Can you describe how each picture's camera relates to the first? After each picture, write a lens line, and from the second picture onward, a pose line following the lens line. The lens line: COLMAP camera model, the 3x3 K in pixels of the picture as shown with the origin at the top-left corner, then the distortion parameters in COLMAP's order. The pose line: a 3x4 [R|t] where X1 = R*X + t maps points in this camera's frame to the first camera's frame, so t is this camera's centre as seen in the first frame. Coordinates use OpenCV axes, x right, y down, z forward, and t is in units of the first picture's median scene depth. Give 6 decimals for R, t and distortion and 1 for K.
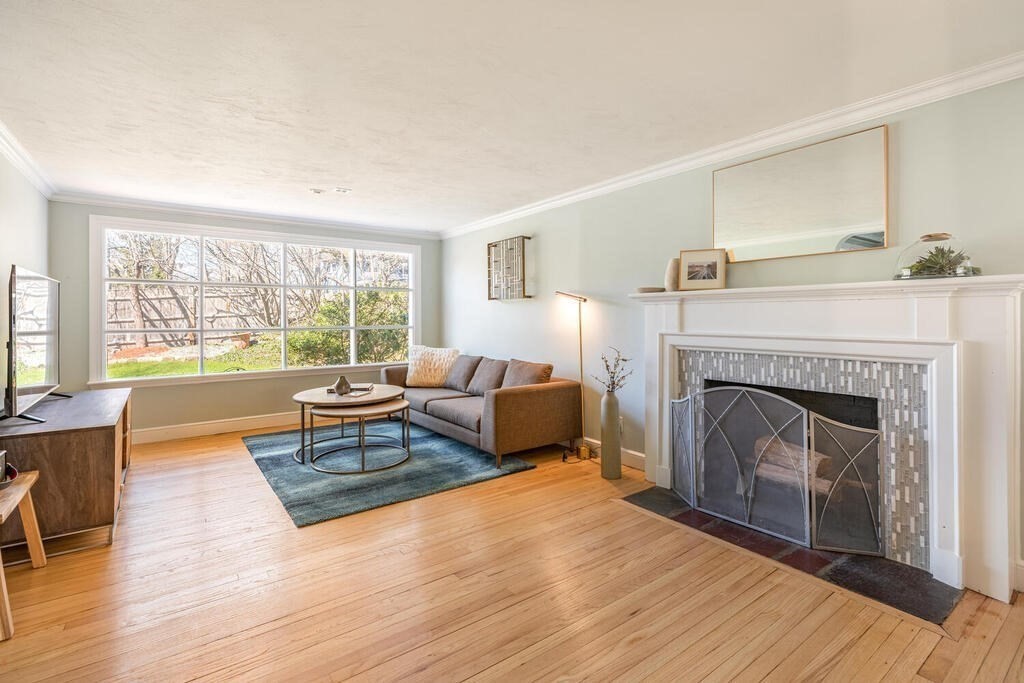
lens RADIAL K [[466.4, 0, 486.0], [0, 466.4, 312.9], [0, 0, 1]] dist [-0.000689, 0.000027]
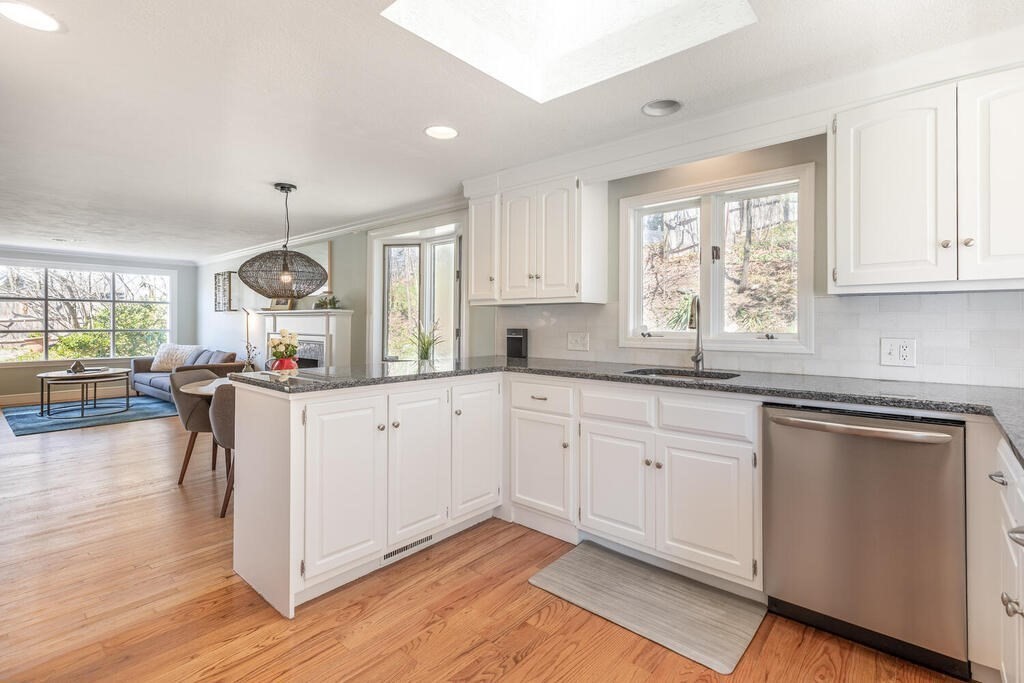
lens RADIAL K [[472.3, 0, 511.6], [0, 472.3, 321.1], [0, 0, 1]] dist [0.003176, 0.000630]
pose [[0.967366, 0.013263, 0.253038, 0.905835], [-0.013130, 0.999911, -0.002213, -0.012296], [-0.253044, -0.001182, 0.967454, -1.159576]]
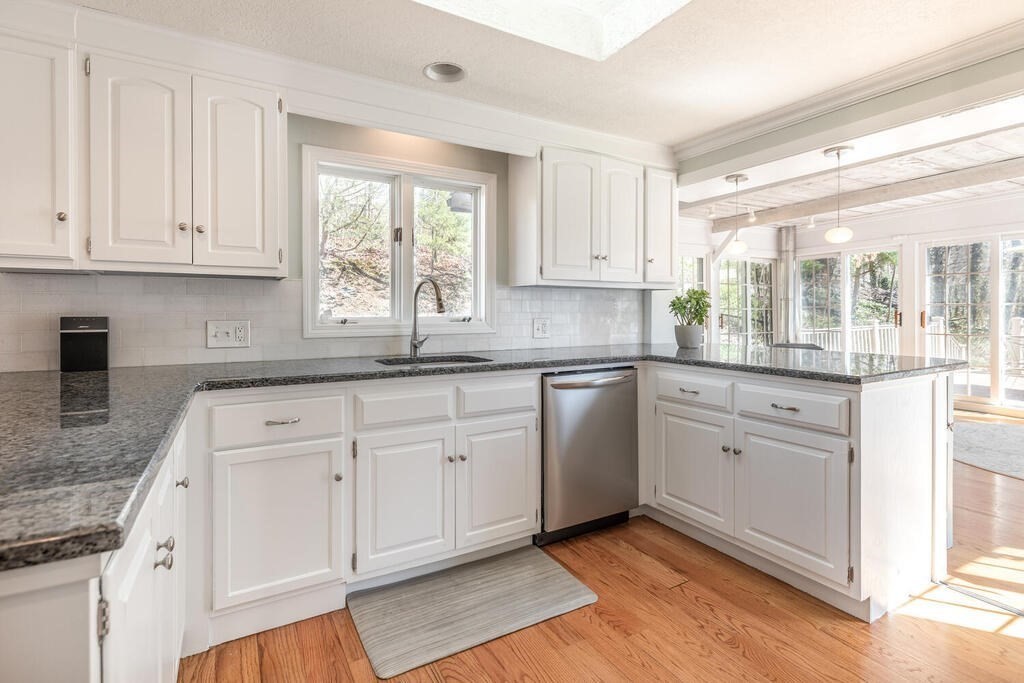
lens RADIAL K [[488.8, 0, 510.3], [0, 488.8, 314.6], [0, 0, 1]] dist [0.002606, 0.000123]
pose [[0.083309, 0.000961, 0.996523, 0.642591], [-0.007010, 0.999975, -0.000378, -0.003789], [-0.996499, -0.006954, 0.083313, -0.695374]]
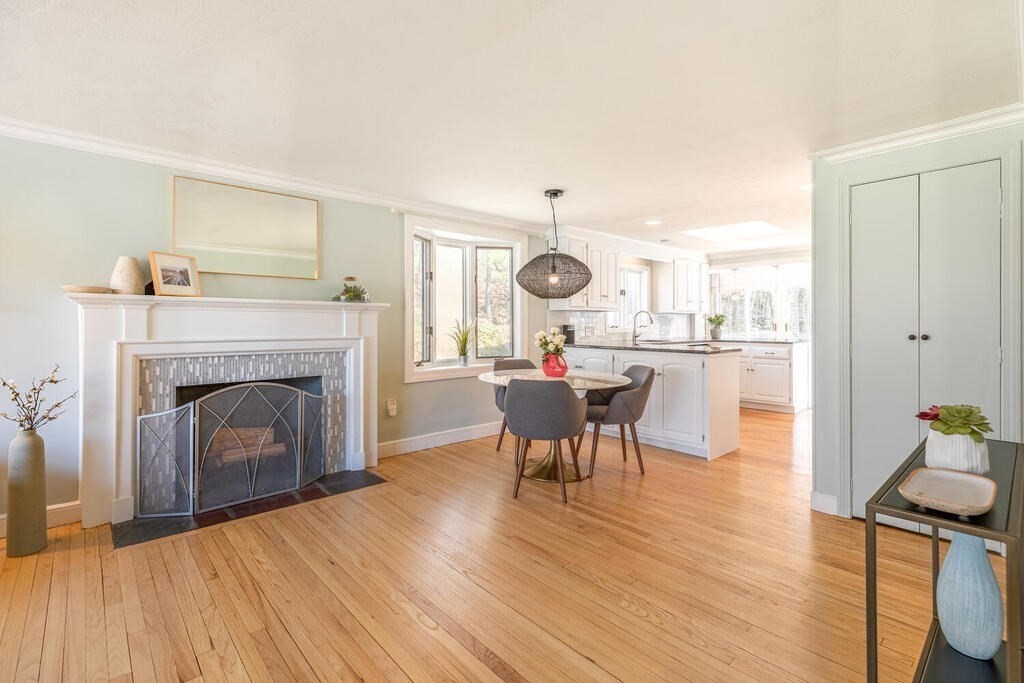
lens RADIAL K [[472.3, 0, 511.6], [0, 472.3, 321.1], [0, 0, 1]] dist [0.003176, 0.000630]
pose [[-0.132317, 0.011561, 0.991140, -0.666991], [-0.006039, 0.999904, -0.012469, 0.013092], [-0.991189, -0.007635, -0.132234, 0.471763]]
